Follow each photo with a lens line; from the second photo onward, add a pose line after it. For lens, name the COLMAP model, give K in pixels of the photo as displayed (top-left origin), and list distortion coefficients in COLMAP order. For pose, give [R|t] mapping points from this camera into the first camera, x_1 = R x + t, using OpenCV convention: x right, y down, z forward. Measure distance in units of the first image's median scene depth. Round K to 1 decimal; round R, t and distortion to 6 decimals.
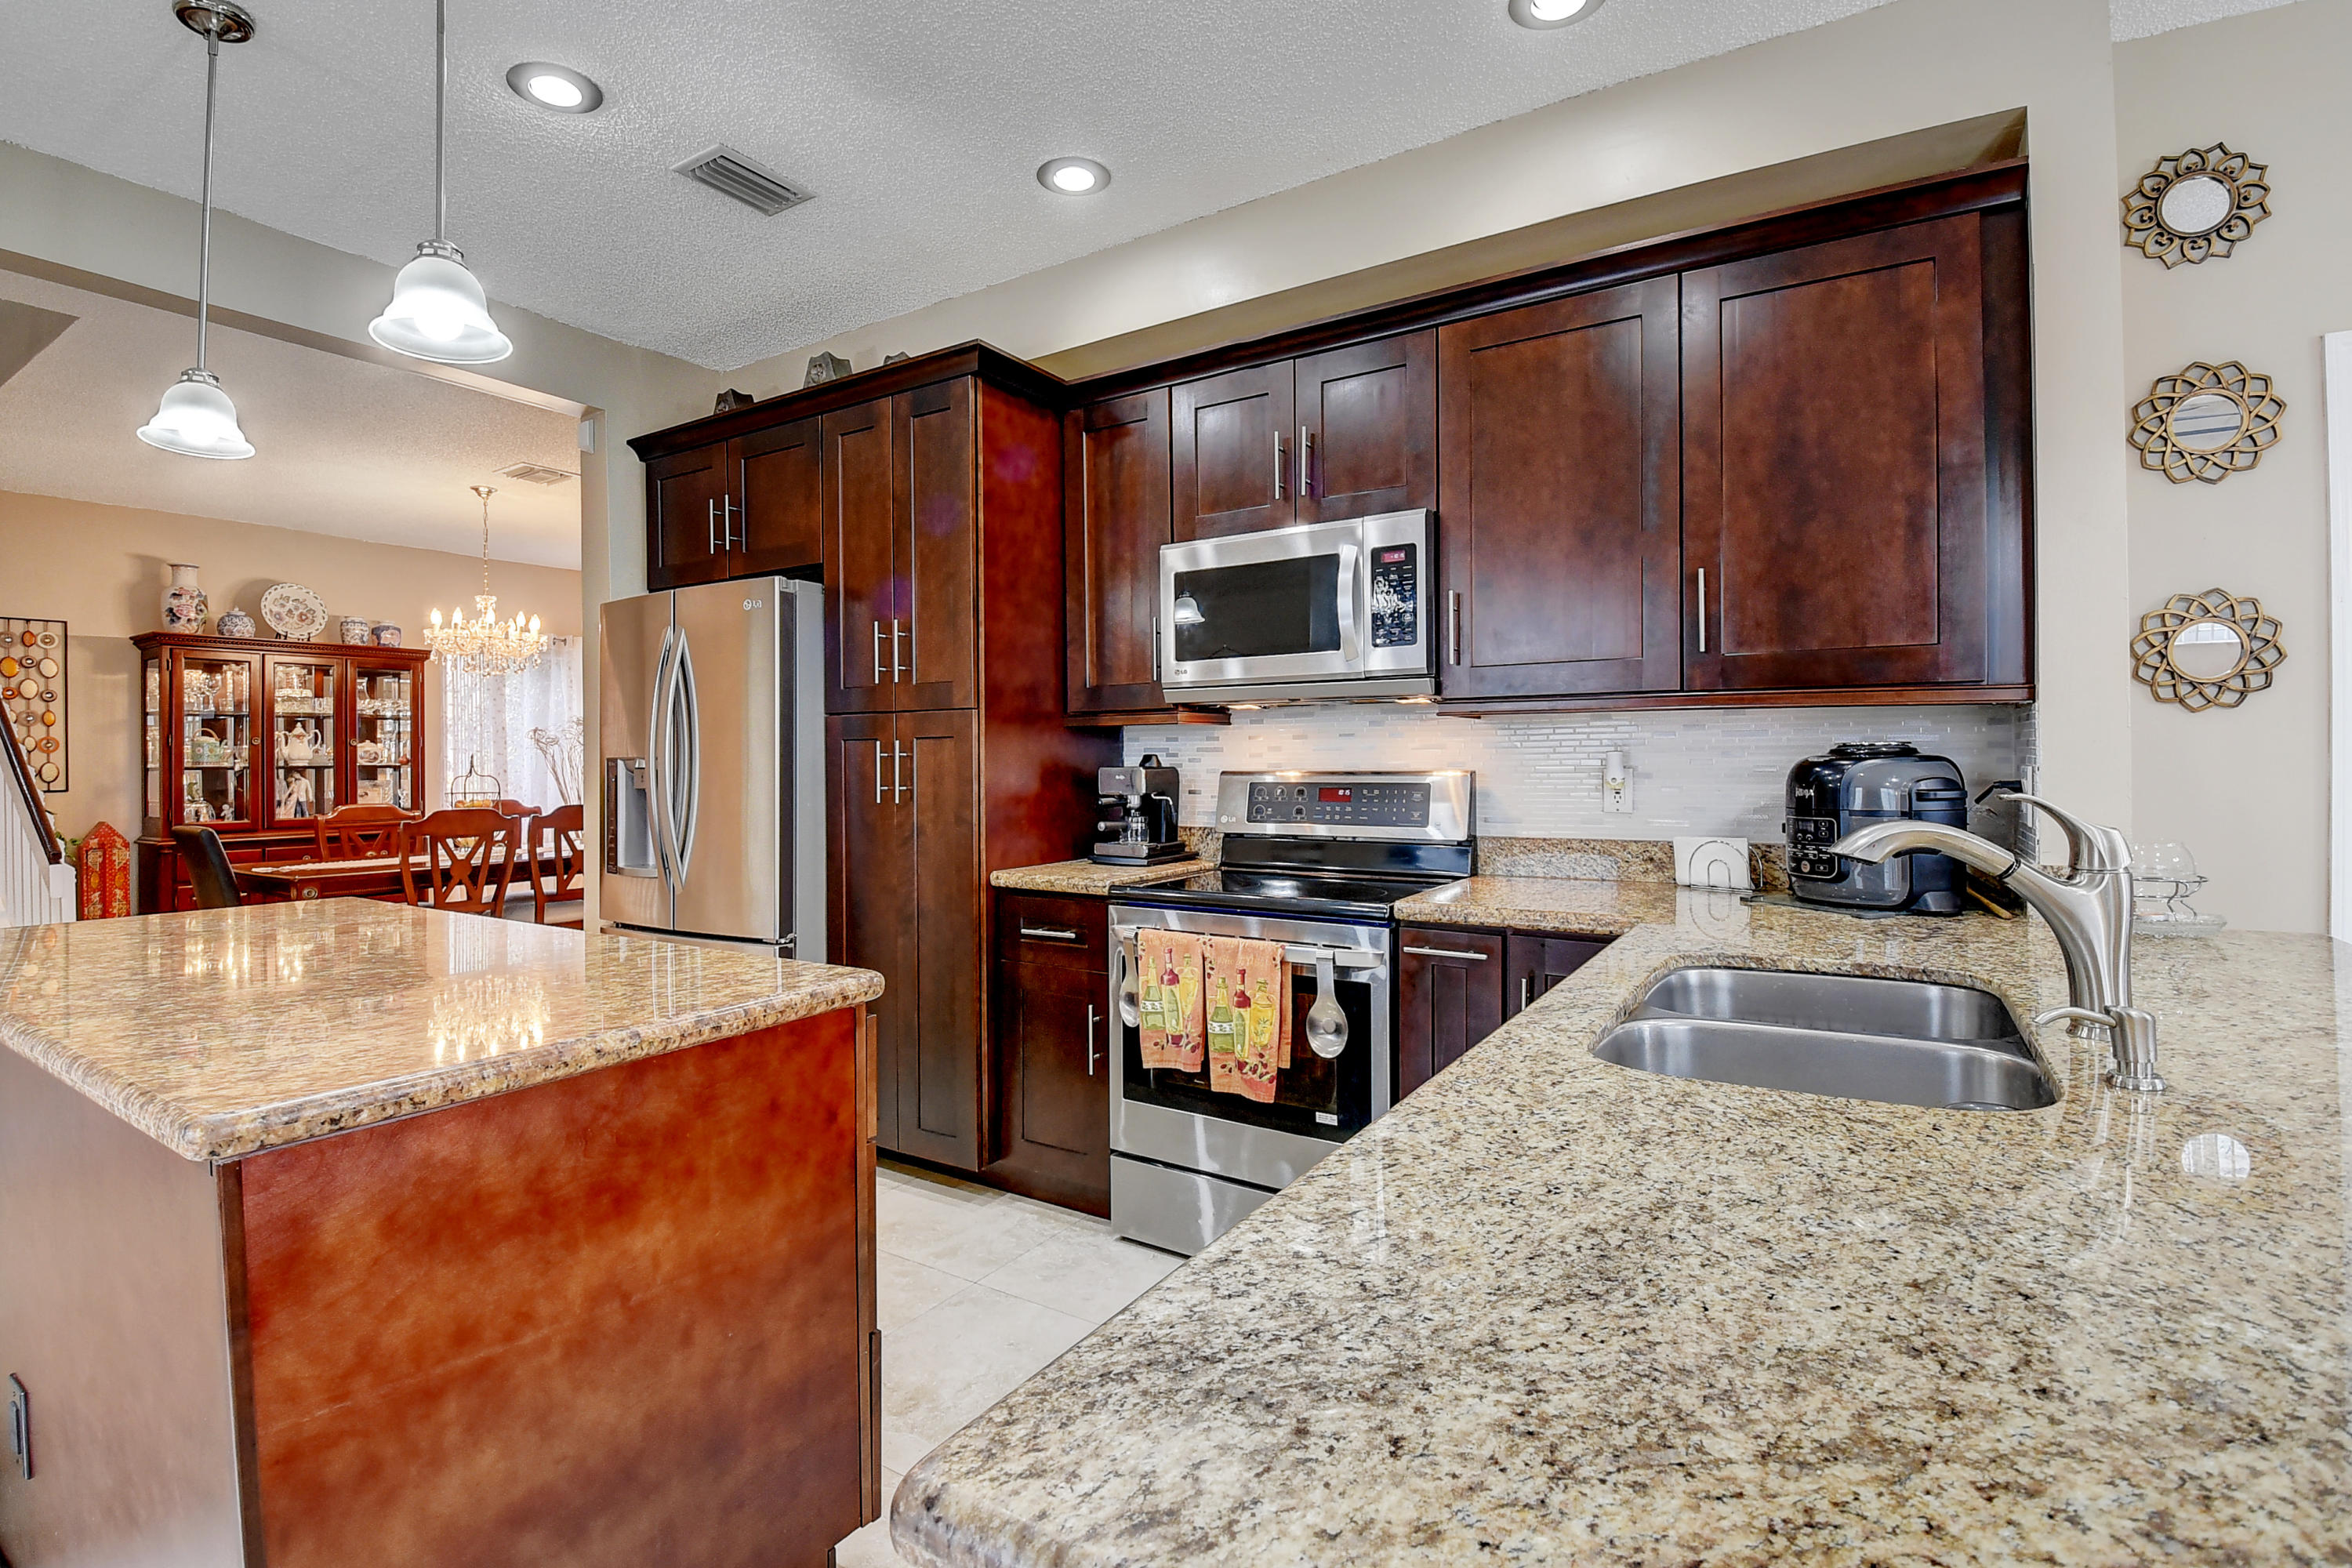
lens RADIAL K [[1089.4, 0, 1177.9], [0, 1089.4, 772.6], [0, 0, 1]] dist [0.000170, -0.021029]
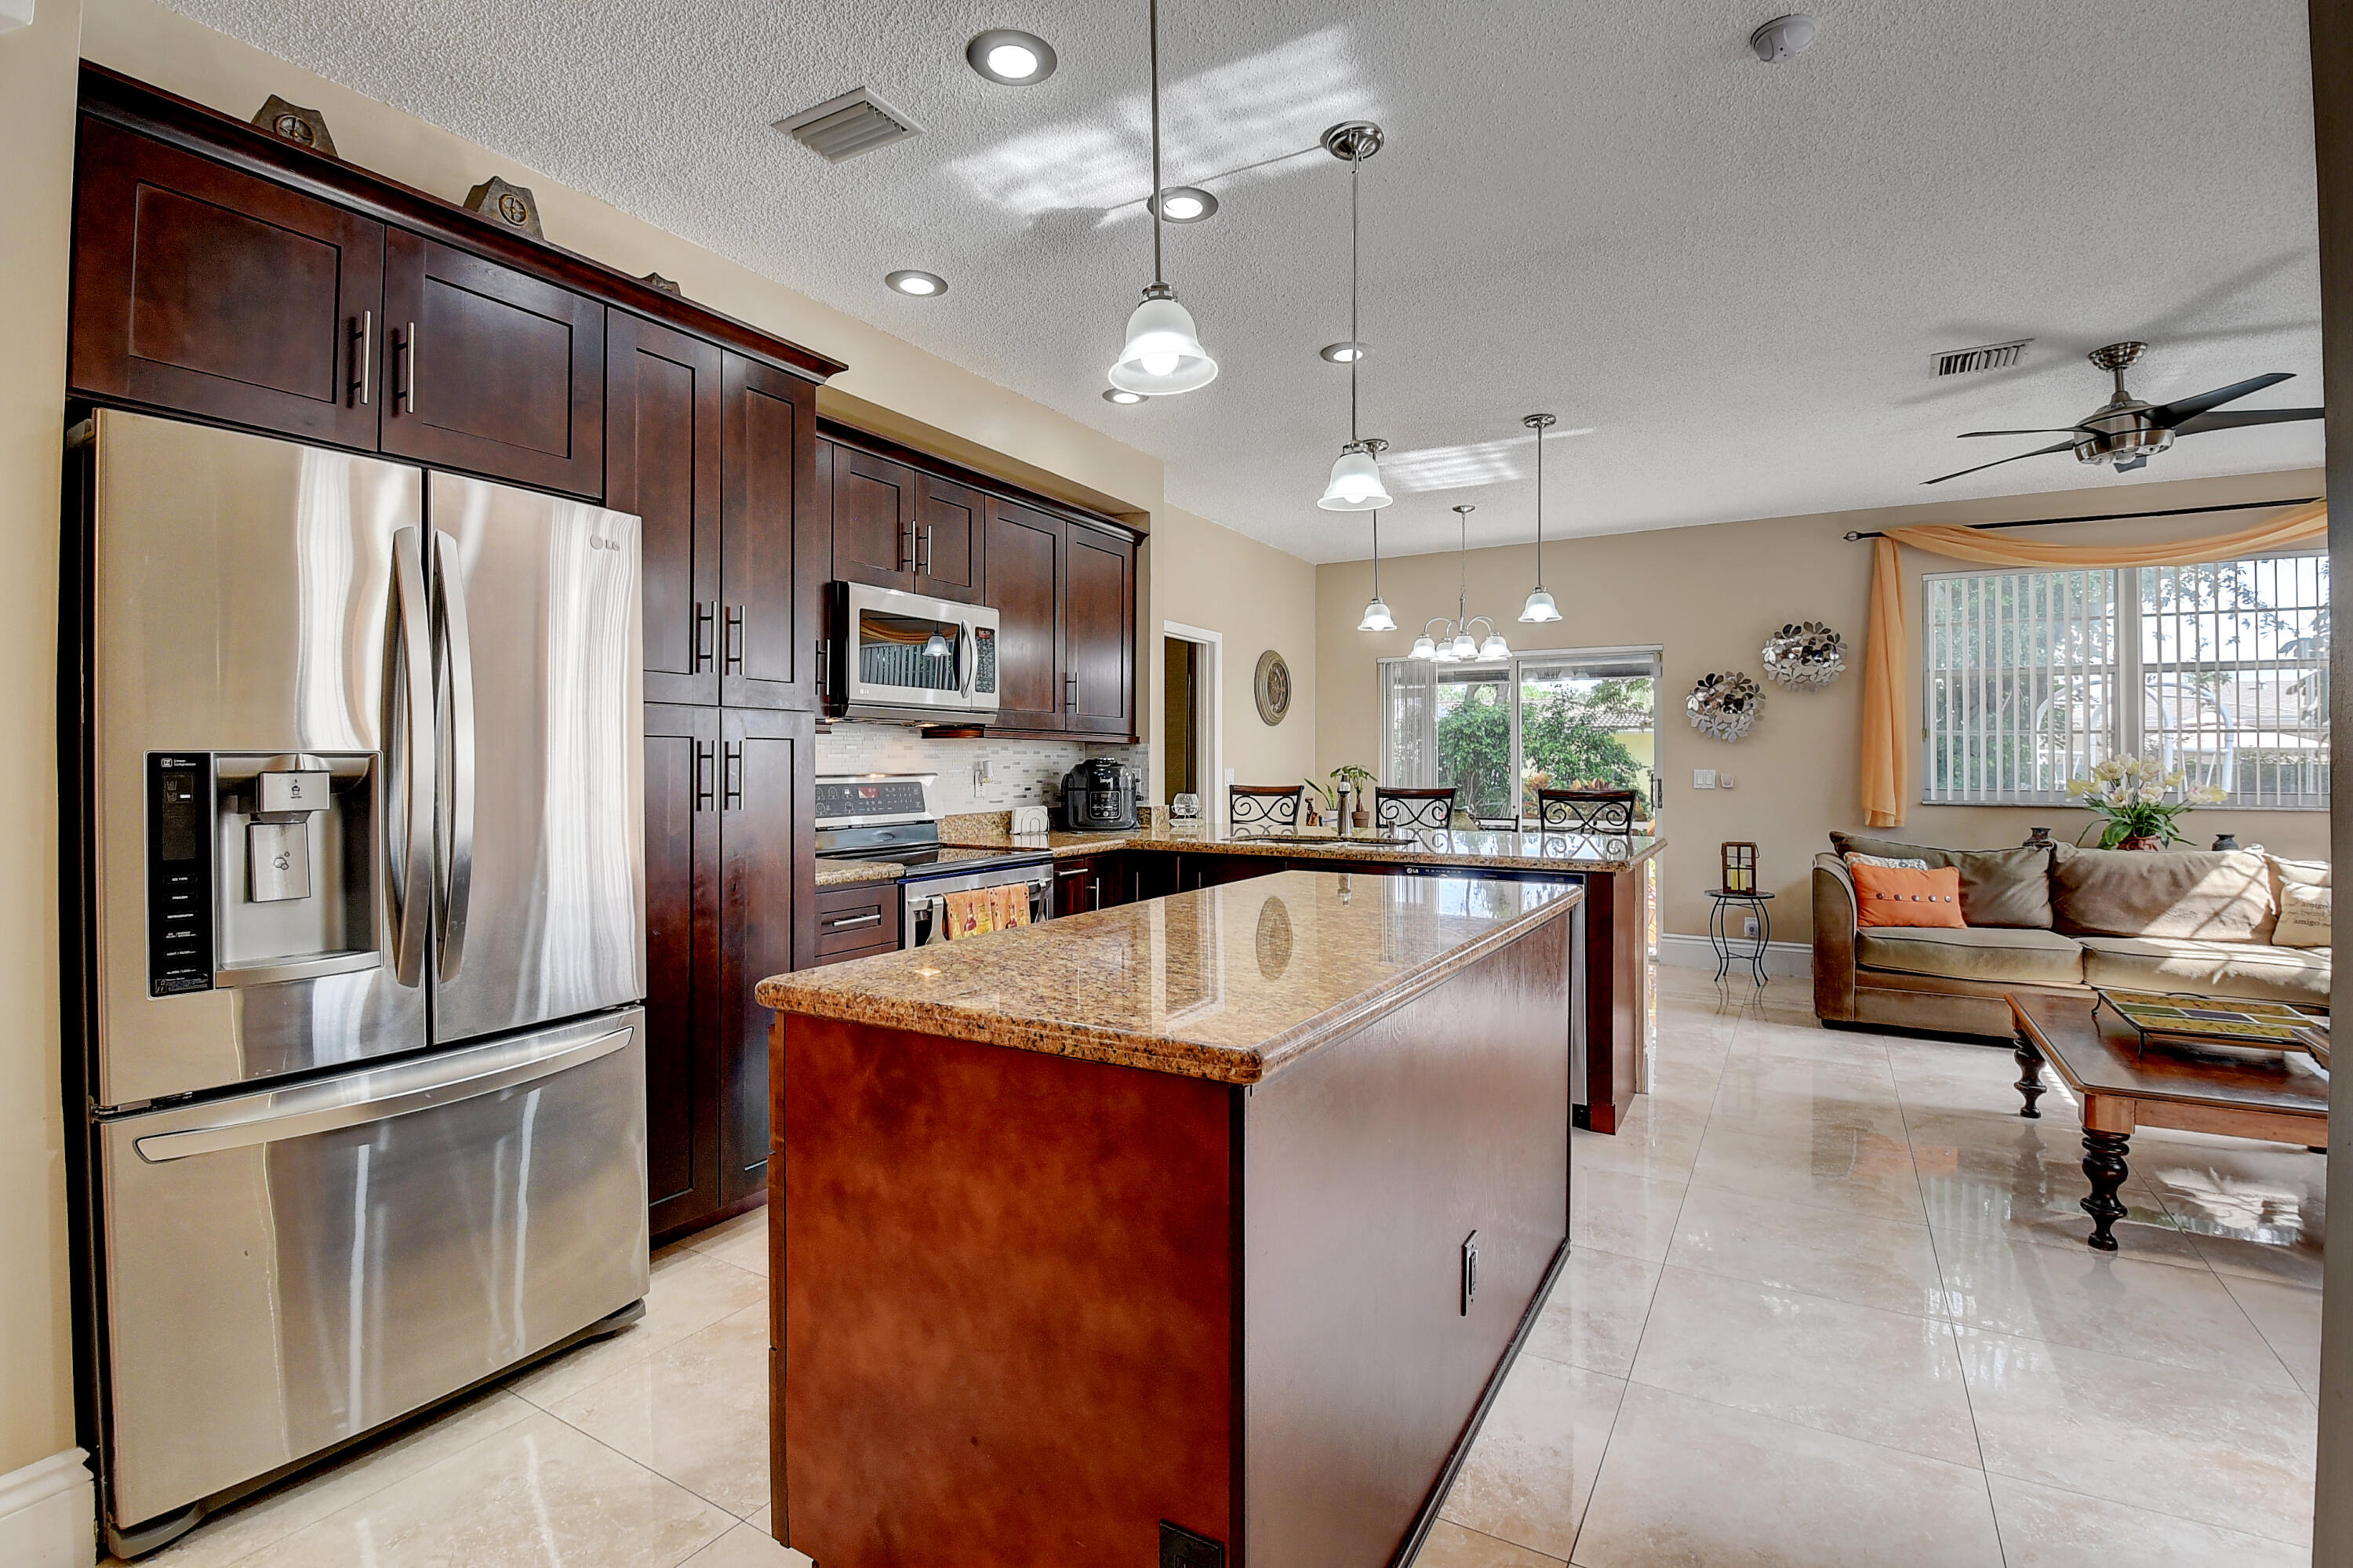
lens RADIAL K [[1085.2, 0, 1171.0], [0, 1085.2, 756.8], [0, 0, 1]] dist [0.005434, -0.020624]
pose [[-0.039640, 0.013865, 0.999118, -1.158082], [0.012678, 0.999830, -0.013372, 0.000823], [-0.999134, 0.012137, -0.039809, 0.675386]]
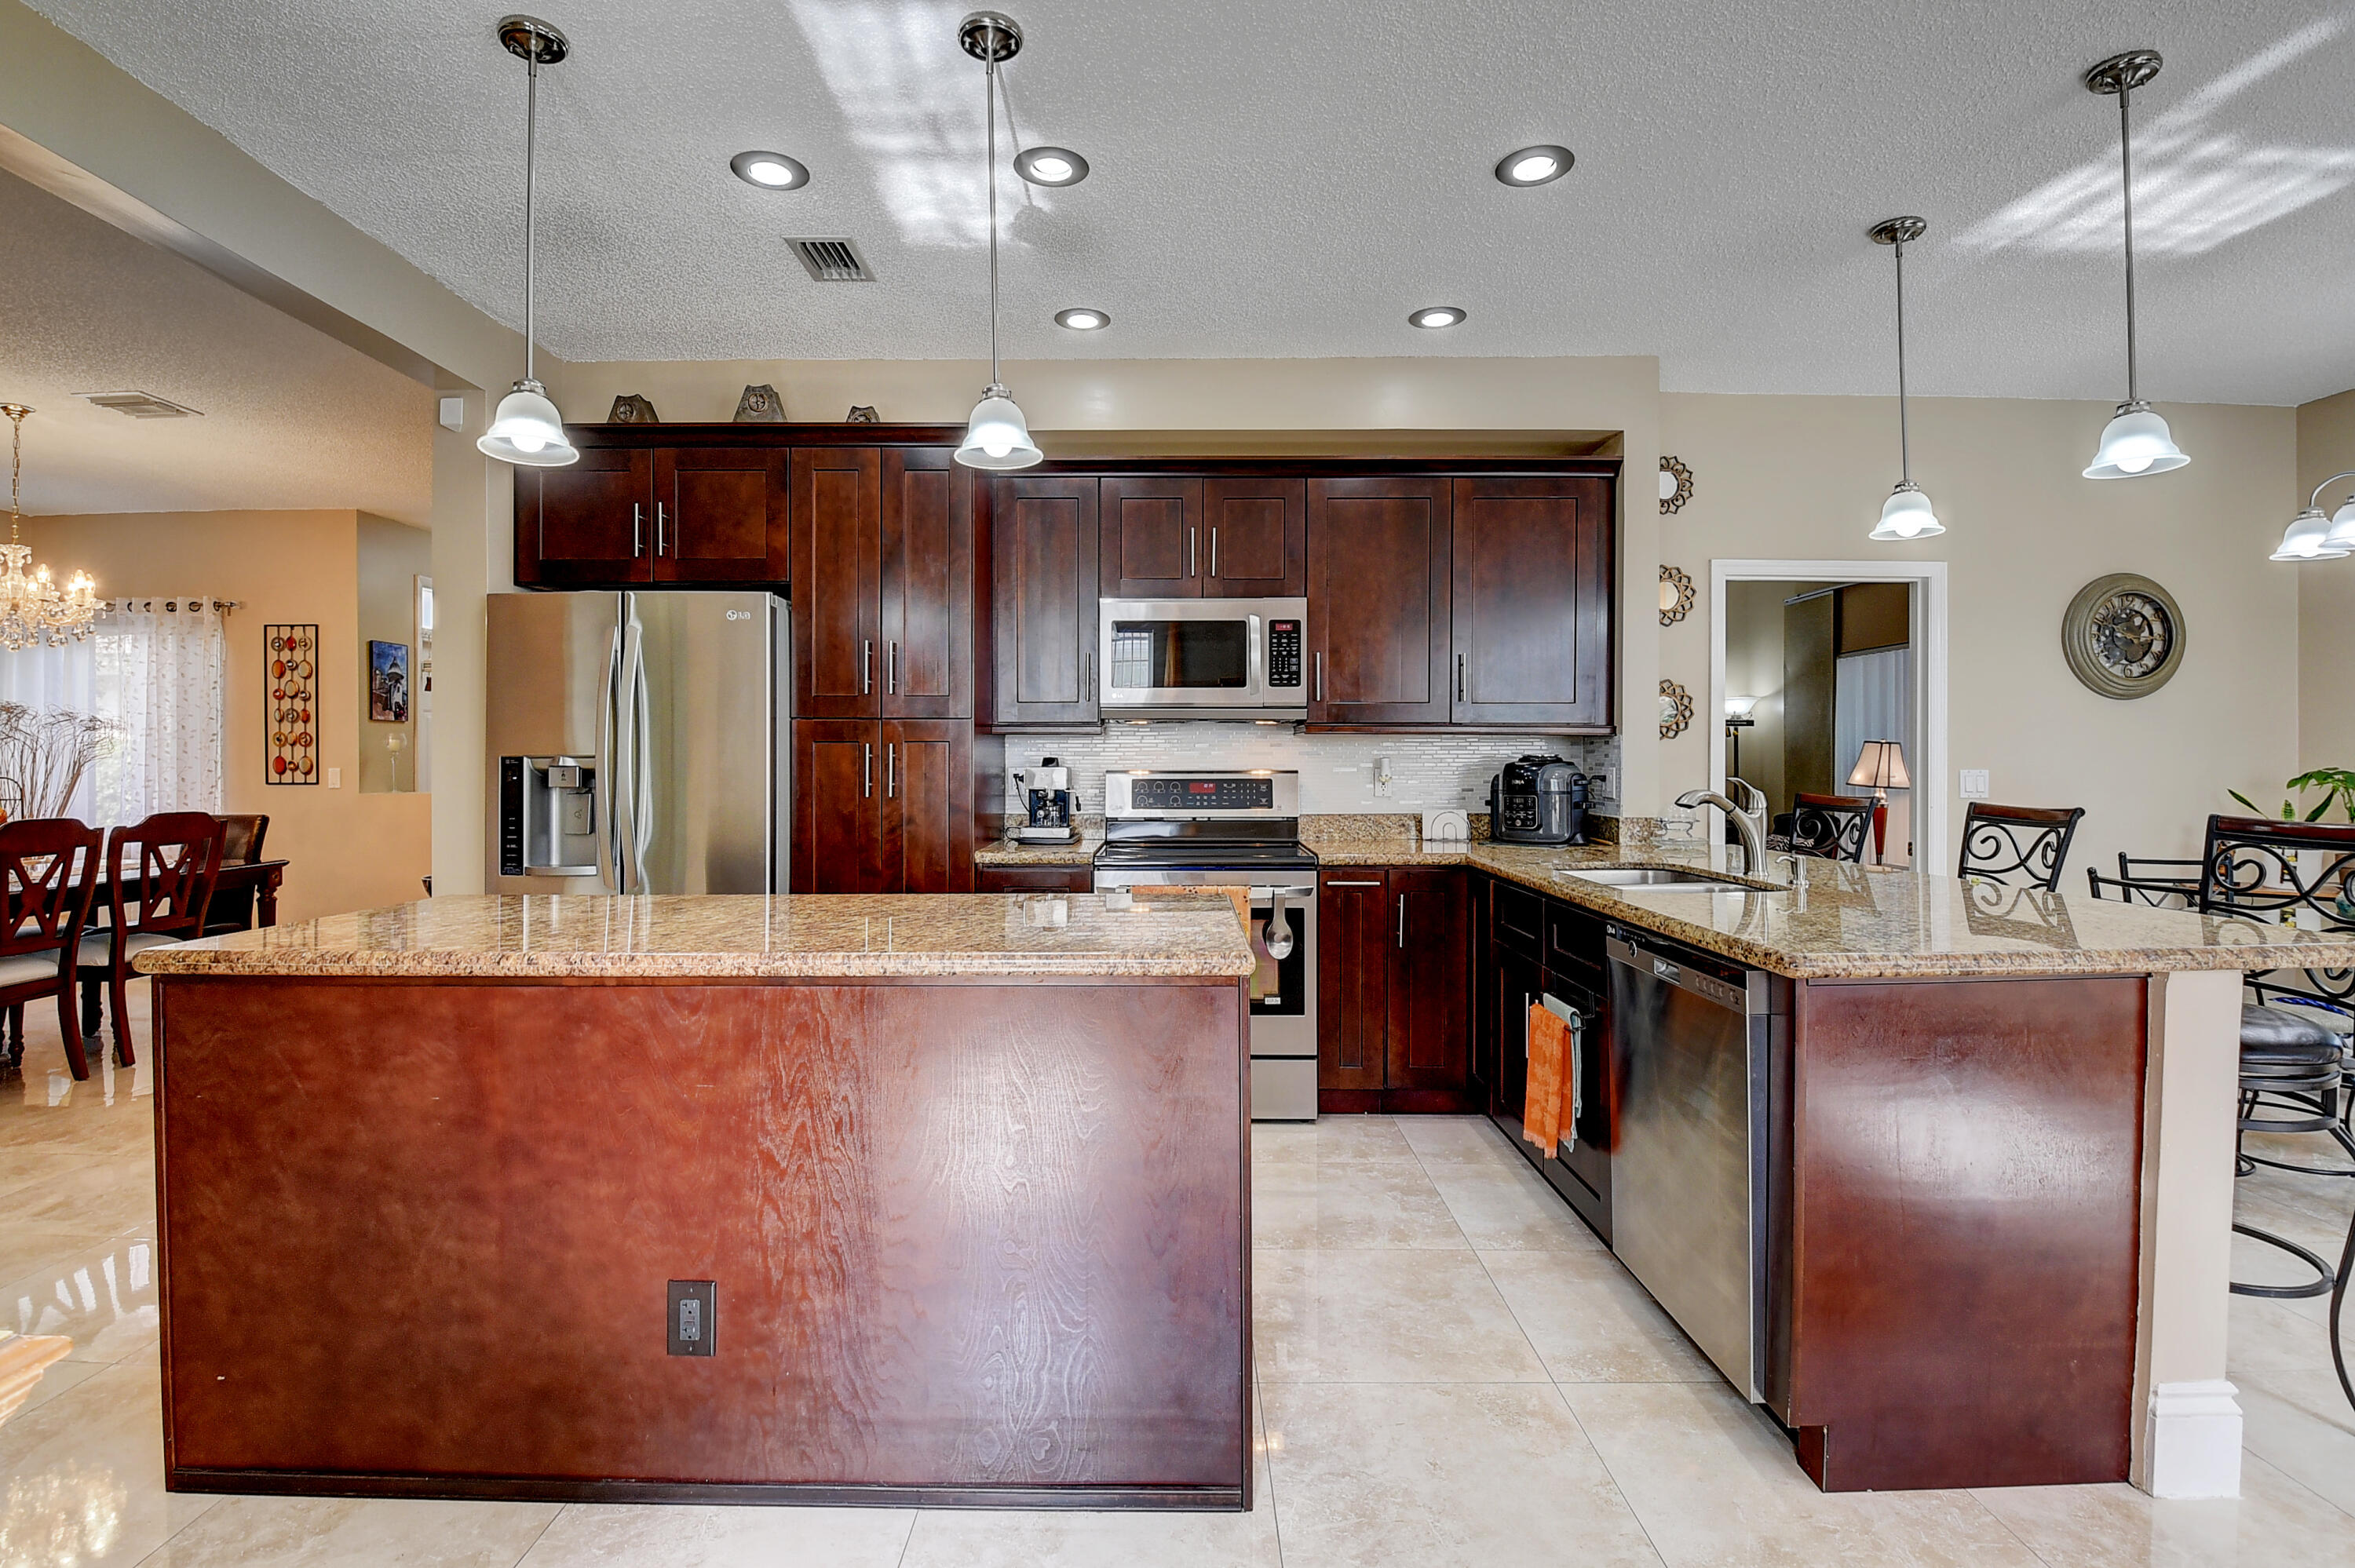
lens RADIAL K [[1091.9, 0, 1168.4], [0, 1091.9, 769.9], [0, 0, 1]] dist [0.001999, -0.017686]
pose [[0.841700, 0.001906, 0.539943, -0.632762], [0.001006, 0.999987, -0.005097, 0.005019], [-0.539945, 0.004833, 0.841686, -0.152075]]
